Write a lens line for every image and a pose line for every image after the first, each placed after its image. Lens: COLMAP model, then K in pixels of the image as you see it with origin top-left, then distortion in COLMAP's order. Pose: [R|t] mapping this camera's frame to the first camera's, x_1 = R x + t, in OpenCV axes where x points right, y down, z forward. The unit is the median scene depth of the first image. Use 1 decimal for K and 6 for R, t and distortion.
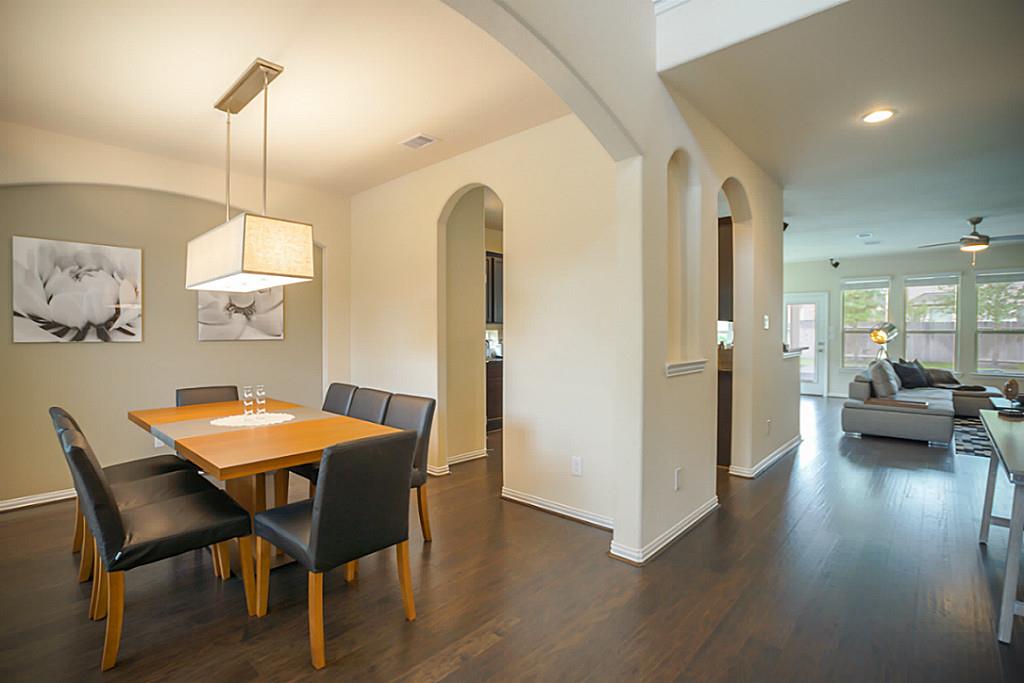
lens RADIAL K [[480.7, 0, 500.7], [0, 480.7, 339.9], [0, 0, 1]] dist [-0.004266, 0.000132]
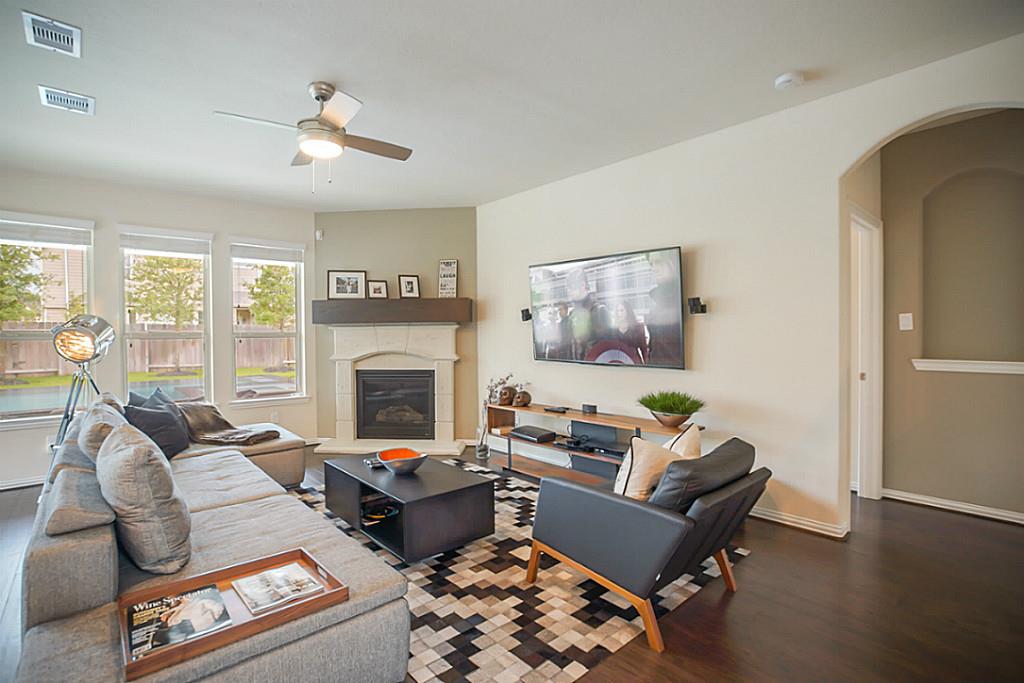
lens RADIAL K [[480.7, 0, 500.7], [0, 480.7, 339.9], [0, 0, 1]] dist [-0.004266, 0.000132]
pose [[0.118692, -0.013905, 0.992834, 0.231018], [0.022307, 0.999687, 0.011334, -0.005252], [-0.992680, 0.020802, 0.118966, 0.326414]]
